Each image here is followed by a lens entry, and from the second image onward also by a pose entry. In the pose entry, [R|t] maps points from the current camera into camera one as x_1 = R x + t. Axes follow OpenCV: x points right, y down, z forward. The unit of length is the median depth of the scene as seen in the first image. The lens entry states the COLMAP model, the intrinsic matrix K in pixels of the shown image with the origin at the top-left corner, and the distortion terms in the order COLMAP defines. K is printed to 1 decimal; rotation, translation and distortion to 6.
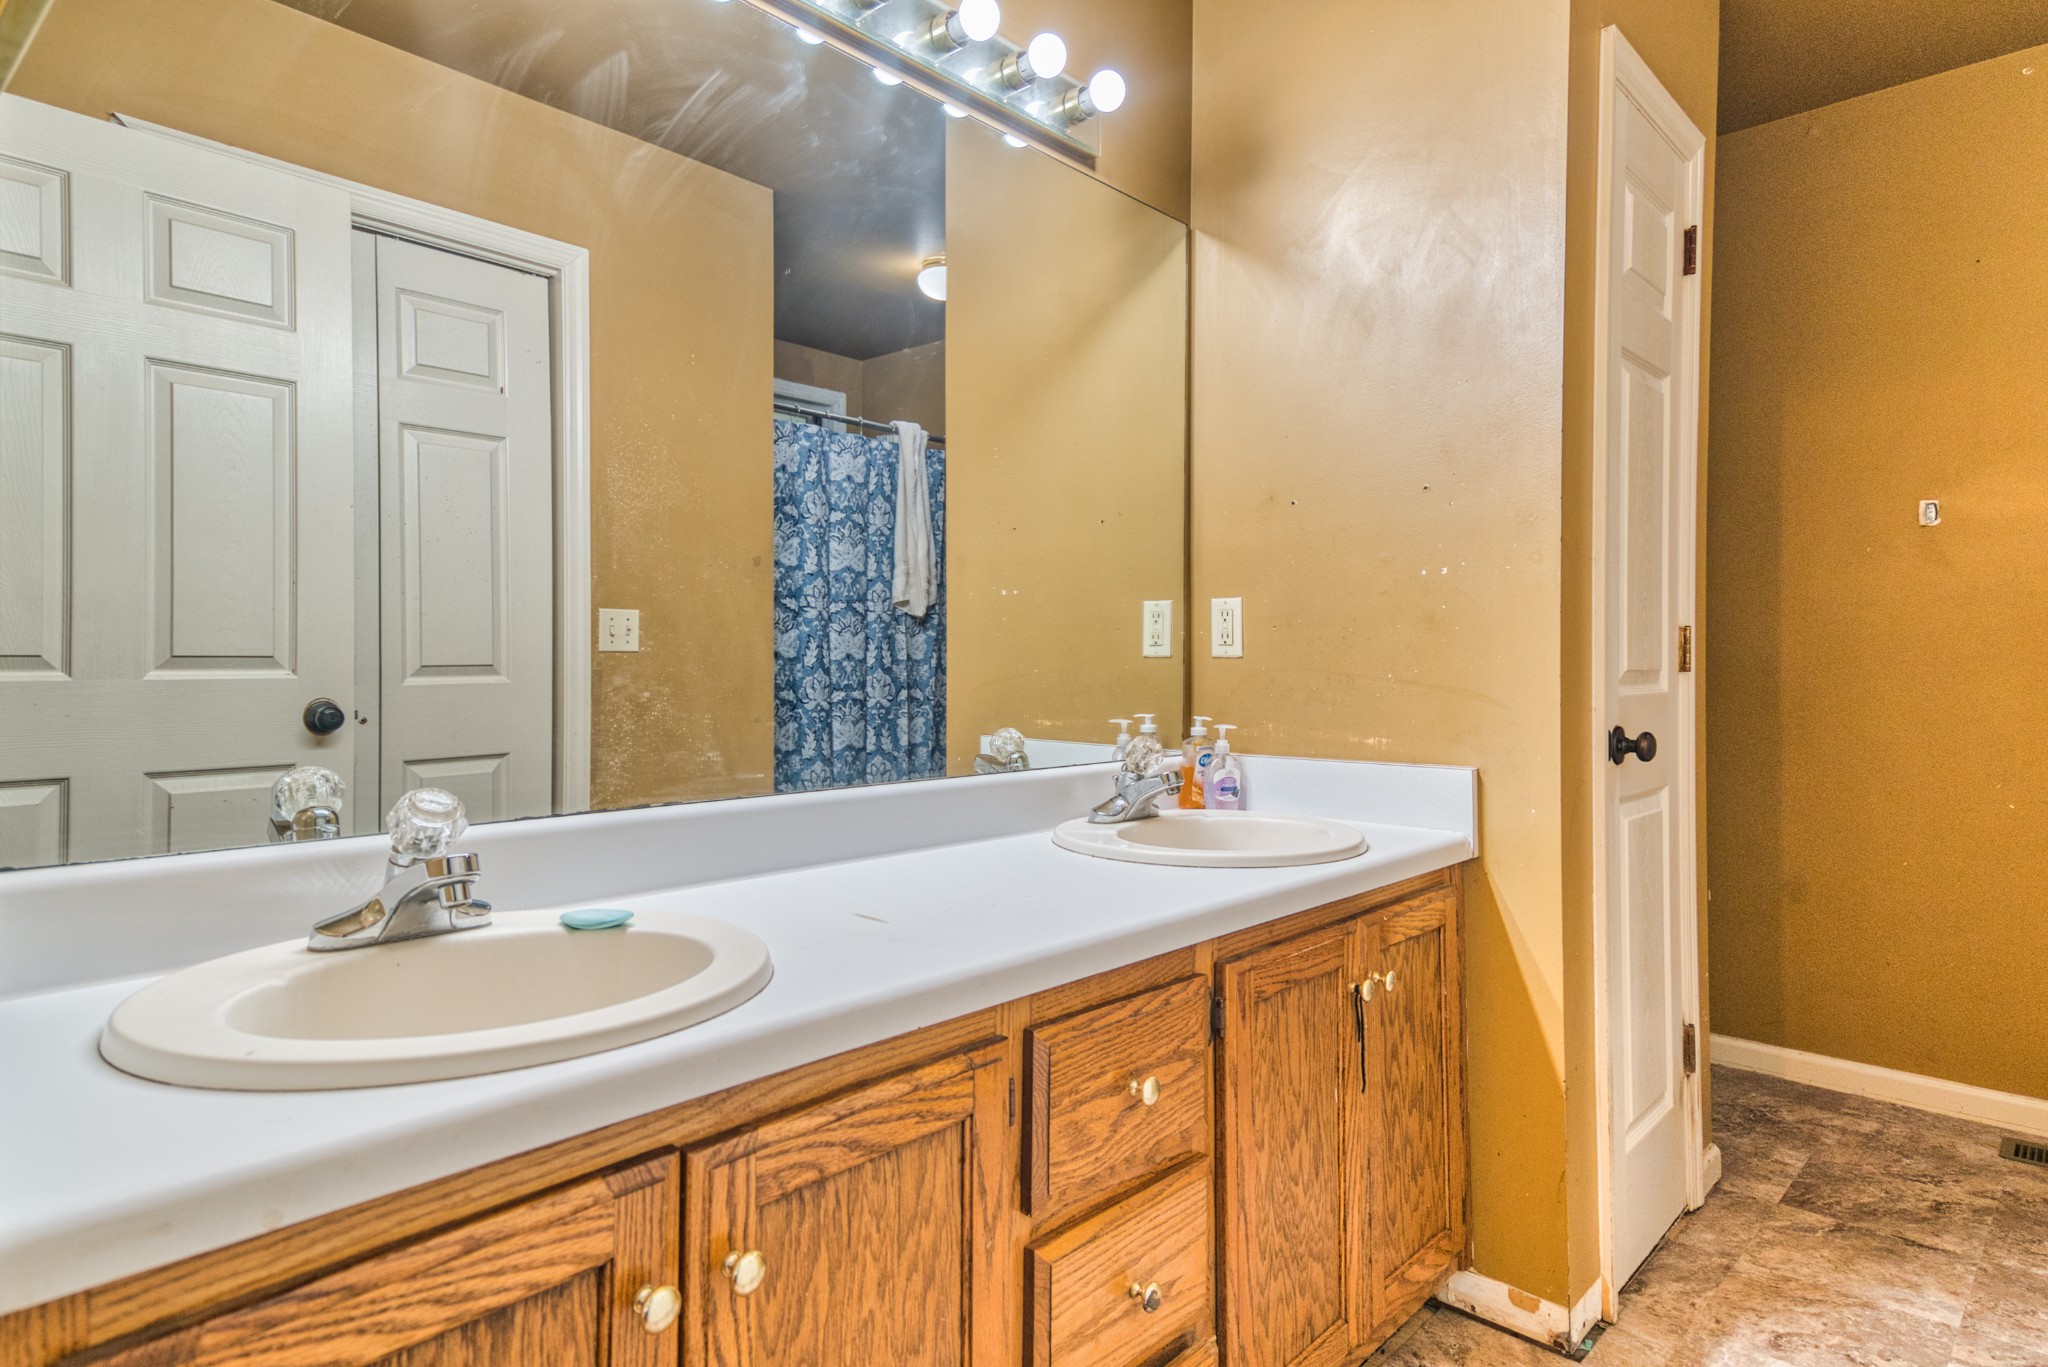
lens RADIAL K [[1169.7, 0, 1024.0], [0, 1169.7, 683.5], [0, 0, 1]] dist [0.067196, -0.020774]
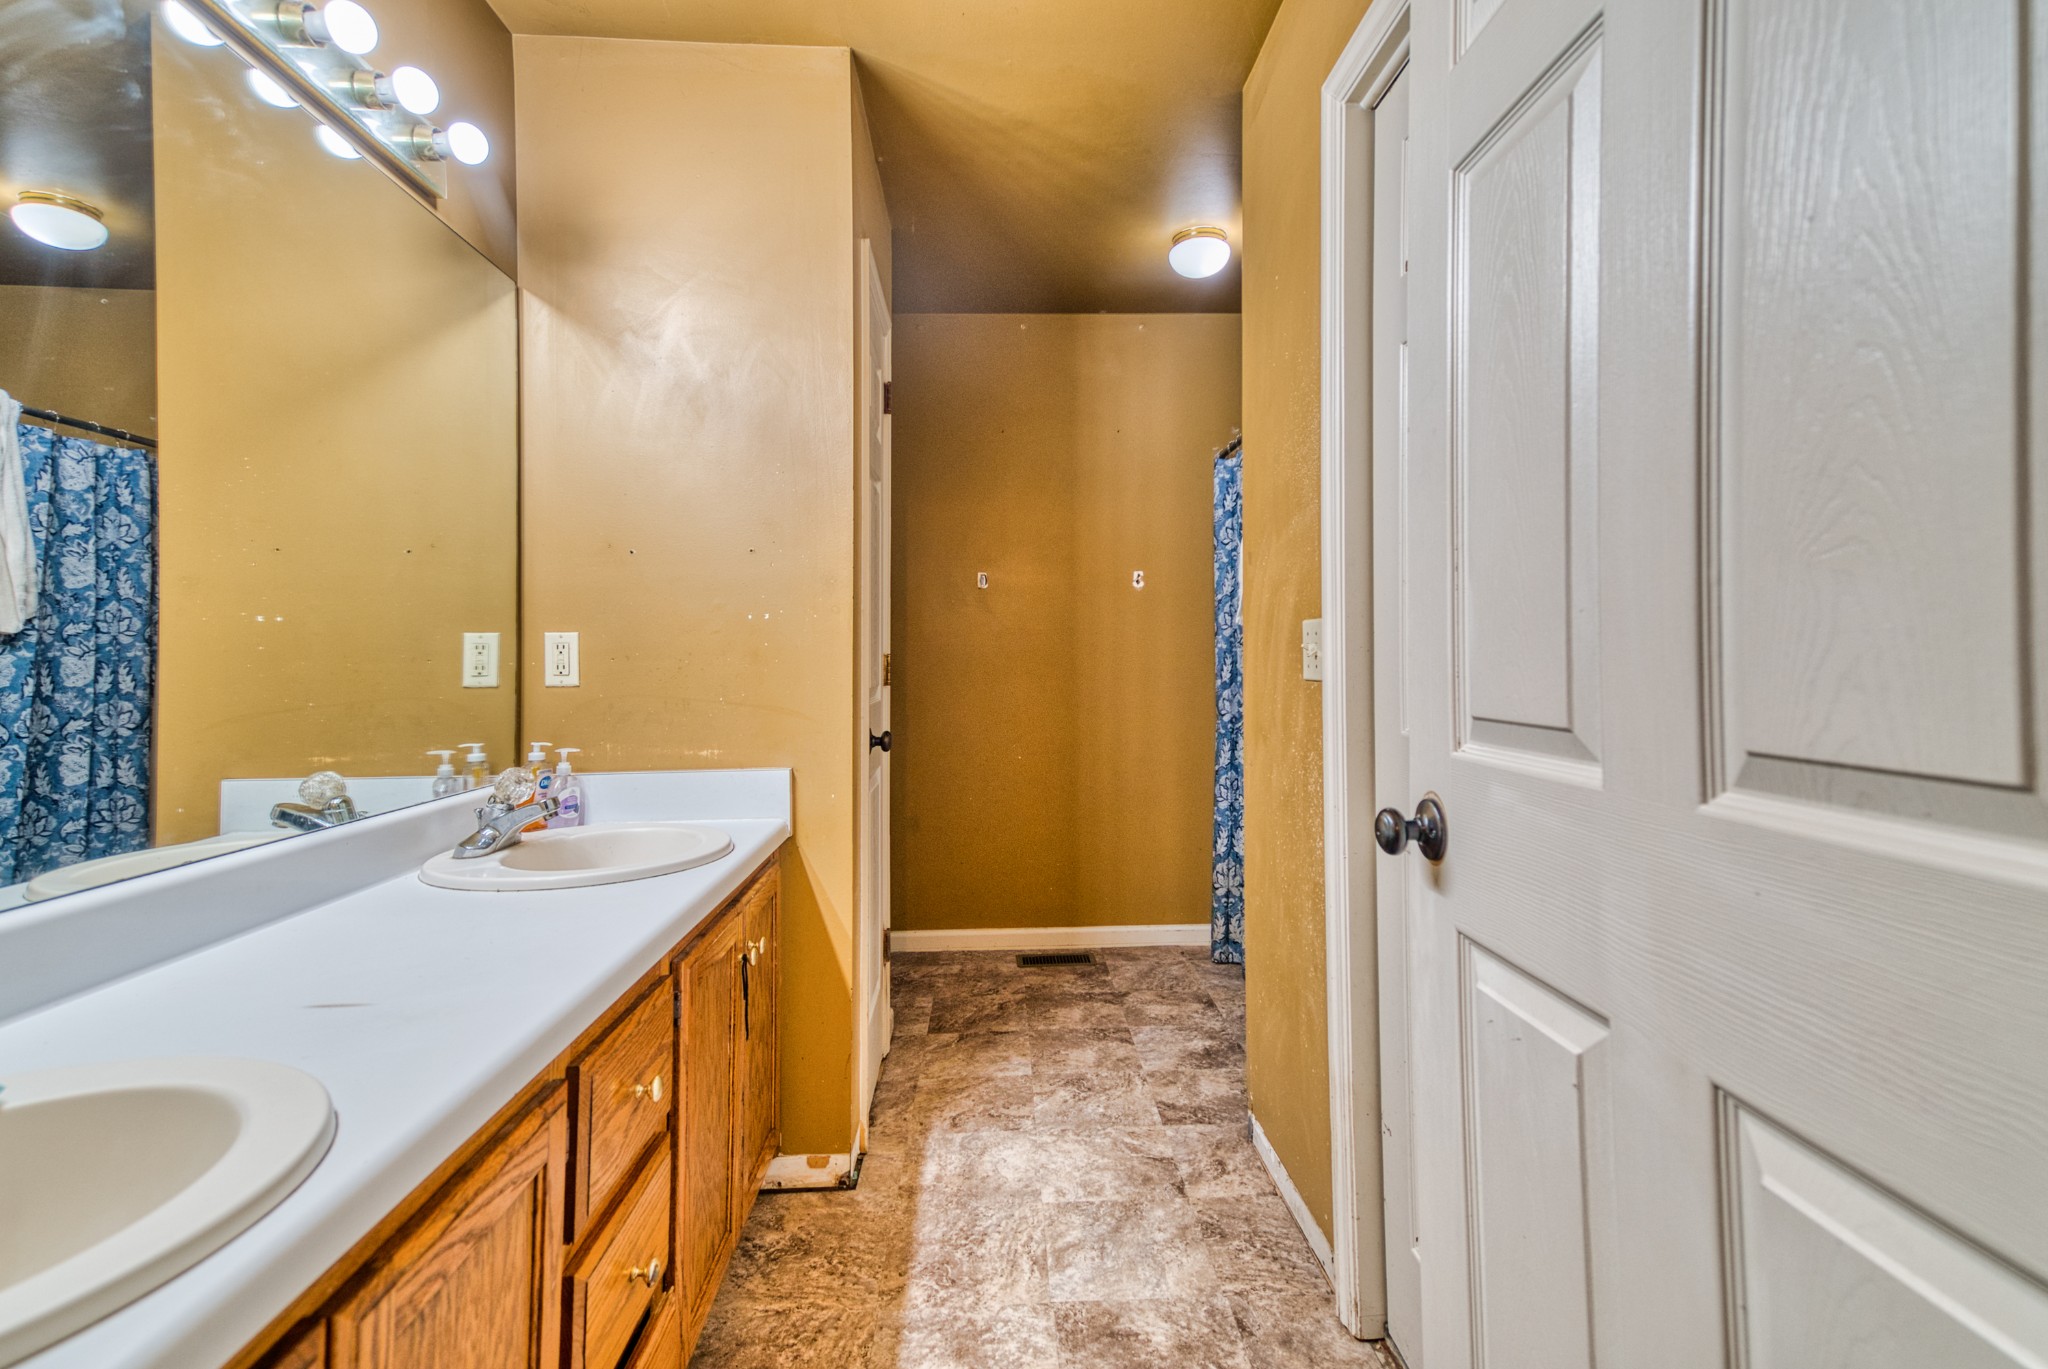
lens RADIAL K [[971.9, 0, 1048.3], [0, 971.9, 679.8], [0, 0, 1]] dist [0.057404, -0.000465]
pose [[0.701927, -0.025590, 0.711789, -0.163115], [0.026453, 0.999602, 0.009851, -0.025685], [-0.711757, 0.011914, 0.702324, 0.032828]]
